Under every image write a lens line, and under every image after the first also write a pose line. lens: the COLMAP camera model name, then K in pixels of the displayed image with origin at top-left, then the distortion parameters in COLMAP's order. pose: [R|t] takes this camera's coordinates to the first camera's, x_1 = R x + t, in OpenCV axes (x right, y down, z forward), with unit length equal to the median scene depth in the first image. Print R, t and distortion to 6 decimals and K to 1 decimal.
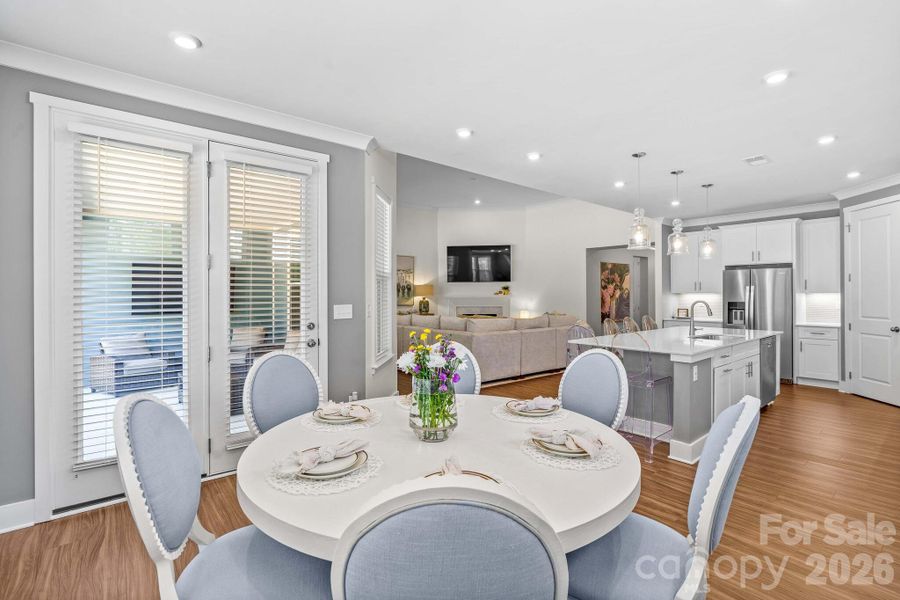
lens RADIAL K [[418.4, 0, 458.9], [0, 418.4, 294.6], [0, 0, 1]] dist [0.009837, 0.000984]
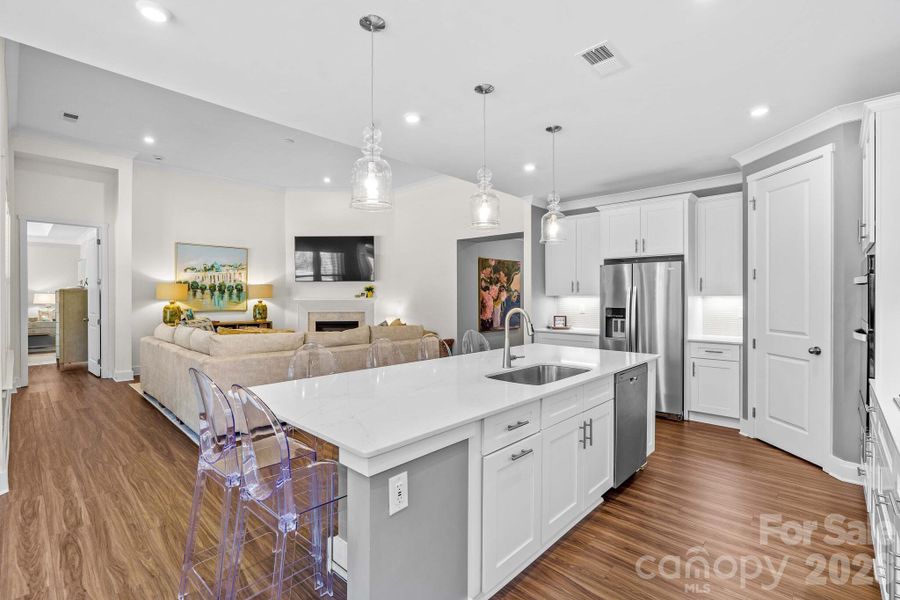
lens RADIAL K [[418.4, 0, 443.1], [0, 418.4, 299.6], [0, 0, 1]] dist [0.009837, 0.000984]
pose [[0.994693, 0.000738, 0.102885, 0.239178], [-0.001399, 0.999979, 0.006348, -0.001184], [-0.102878, -0.006458, 0.994673, 0.251967]]
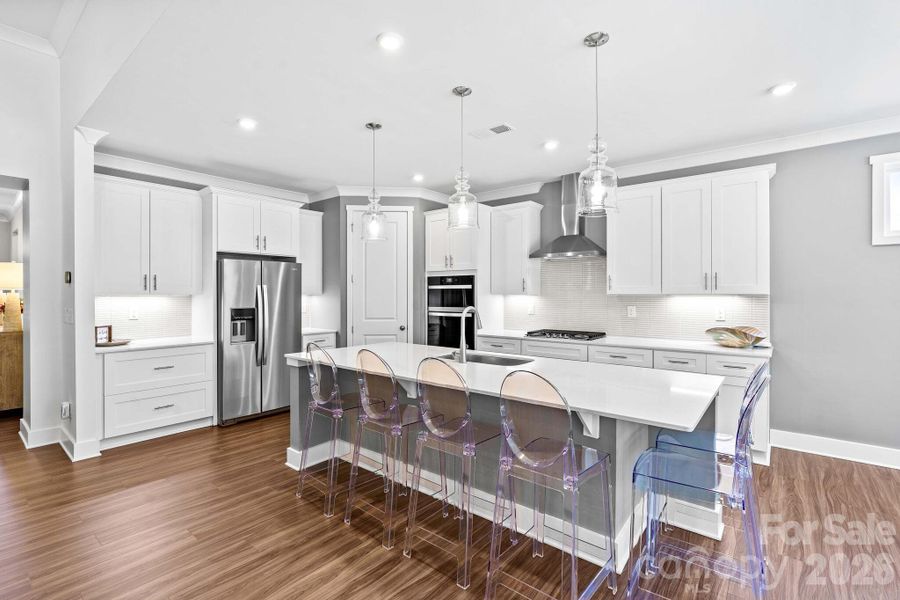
lens RADIAL K [[418.4, 0, 448.8], [0, 418.4, 295.2], [0, 0, 1]] dist [0.009837, 0.000984]
pose [[-0.189854, 0.004062, 0.981804, -0.046153], [0.005124, 0.999982, -0.003146, 0.000794], [-0.981799, 0.004433, -0.189872, 0.698524]]
